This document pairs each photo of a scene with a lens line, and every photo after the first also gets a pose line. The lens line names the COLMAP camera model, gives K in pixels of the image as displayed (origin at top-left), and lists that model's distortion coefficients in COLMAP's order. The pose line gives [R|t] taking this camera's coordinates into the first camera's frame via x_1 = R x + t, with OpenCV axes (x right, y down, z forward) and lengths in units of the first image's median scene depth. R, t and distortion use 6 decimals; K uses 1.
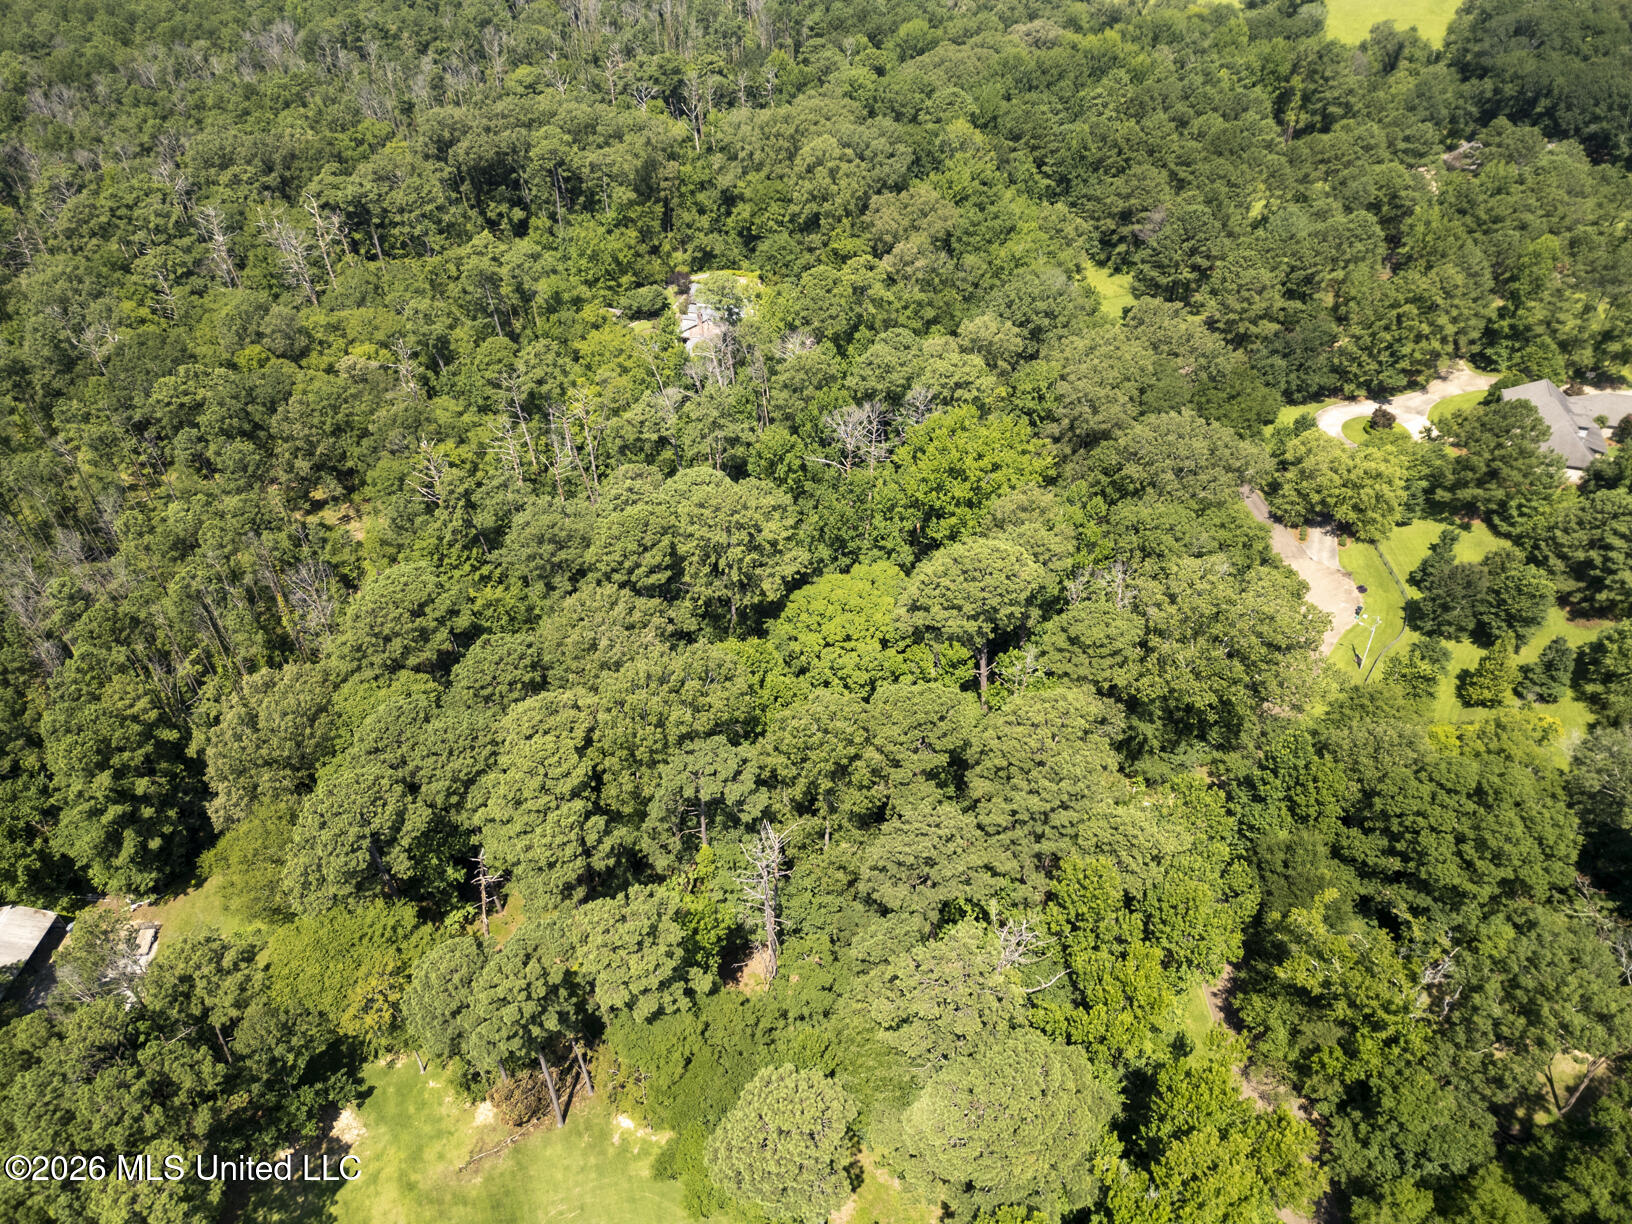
lens RADIAL K [[1125.9, 0, 812.3], [0, 1125.9, 635.3], [0, 0, 1]] dist [0.068394, -0.063084]
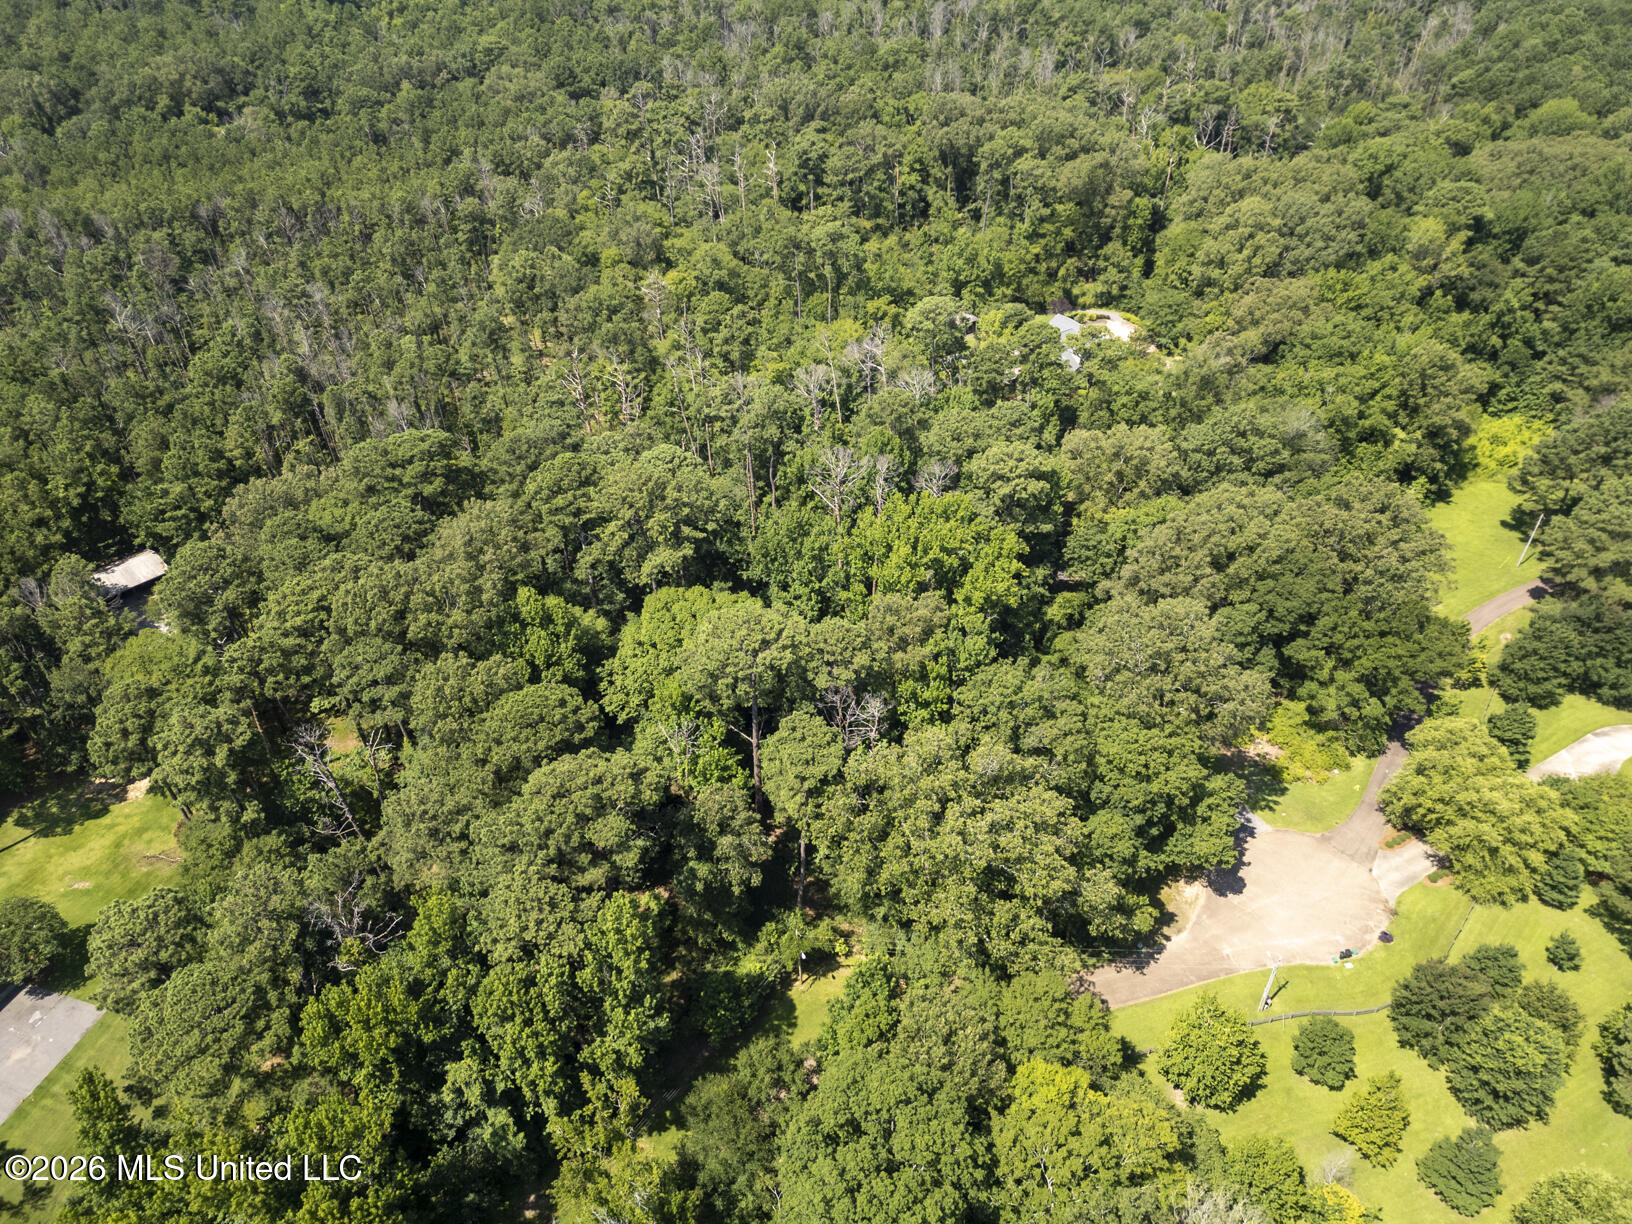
lens RADIAL K [[1125.9, 0, 812.3], [0, 1125.9, 635.3], [0, 0, 1]] dist [0.068394, -0.063084]
pose [[0.742857, 0.430455, -0.512710, 0.436133], [-0.426731, 0.894579, 0.132776, -0.133871], [0.515814, 0.120156, 0.848233, 0.143996]]
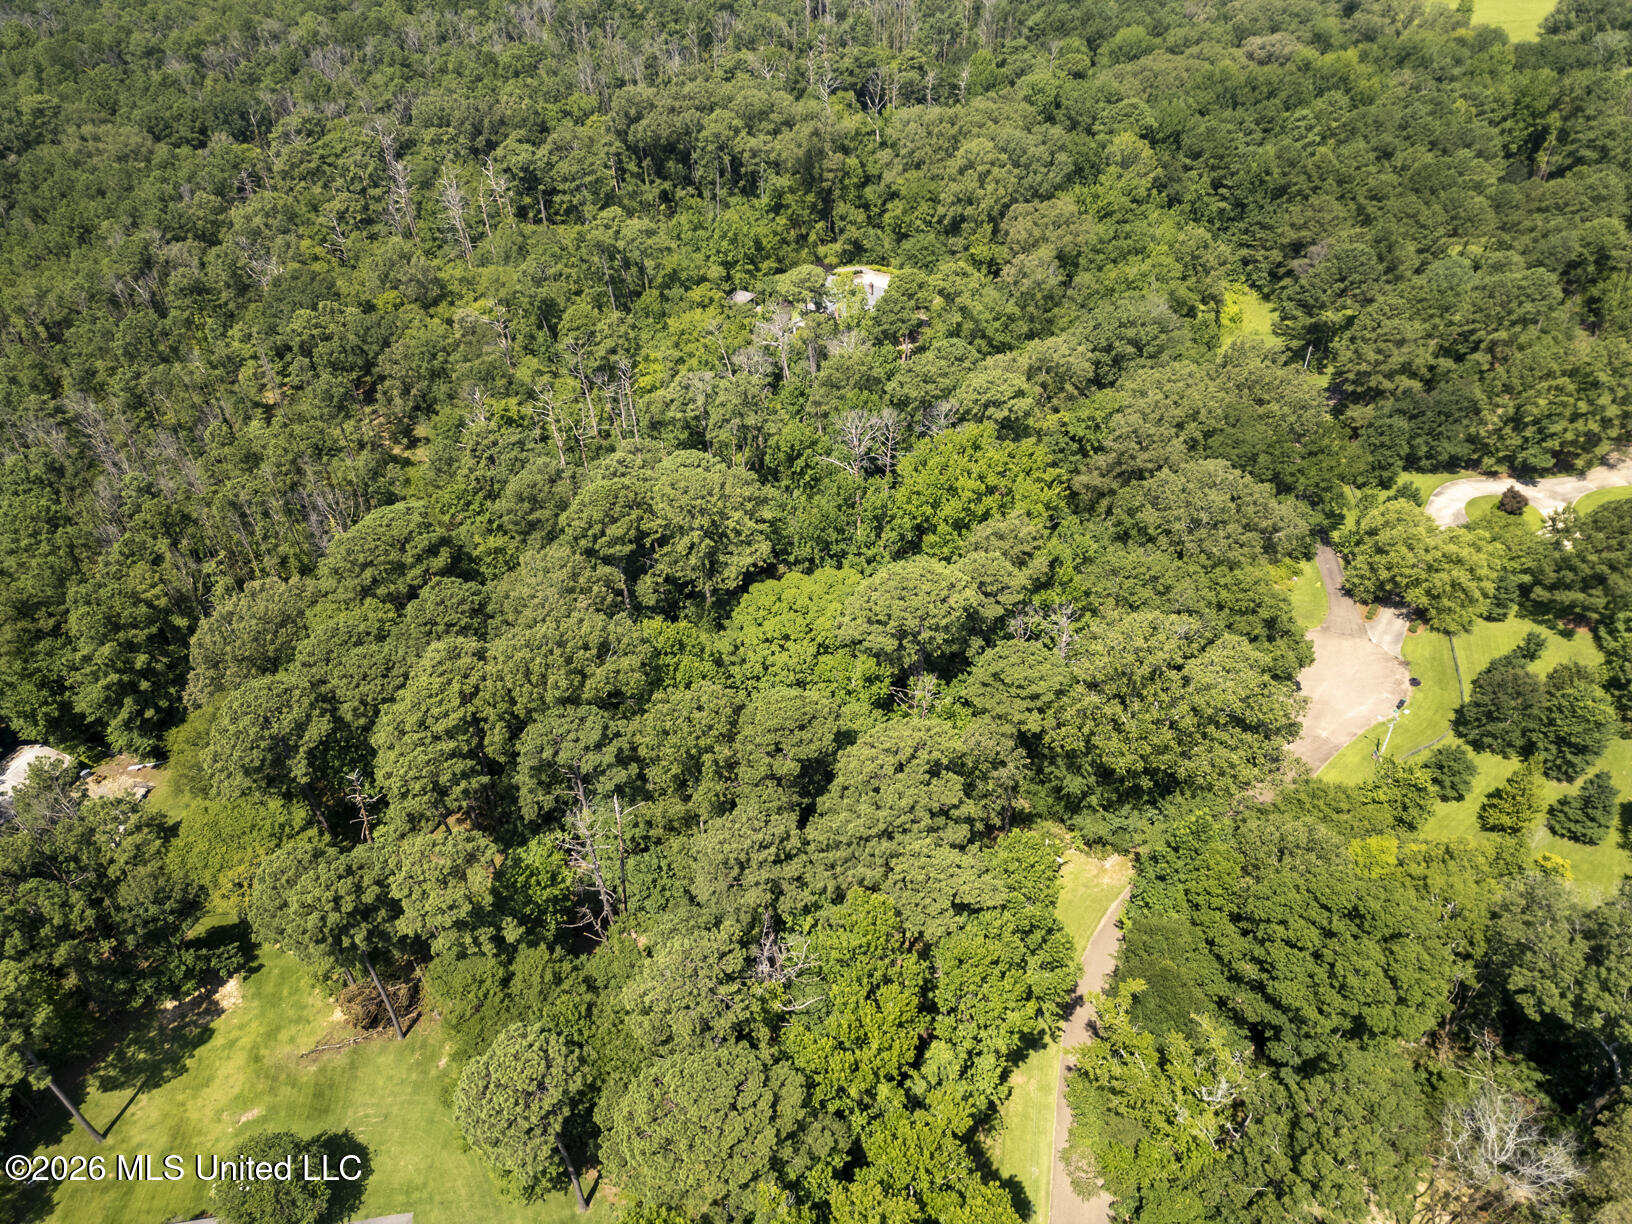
lens RADIAL K [[1125.9, 0, 812.3], [0, 1125.9, 635.3], [0, 0, 1]] dist [0.068394, -0.063084]
pose [[0.965662, 0.163999, -0.201500, 0.171441], [-0.162940, 0.986392, 0.021944, -0.016566], [0.202356, 0.011642, 0.979243, 0.014195]]
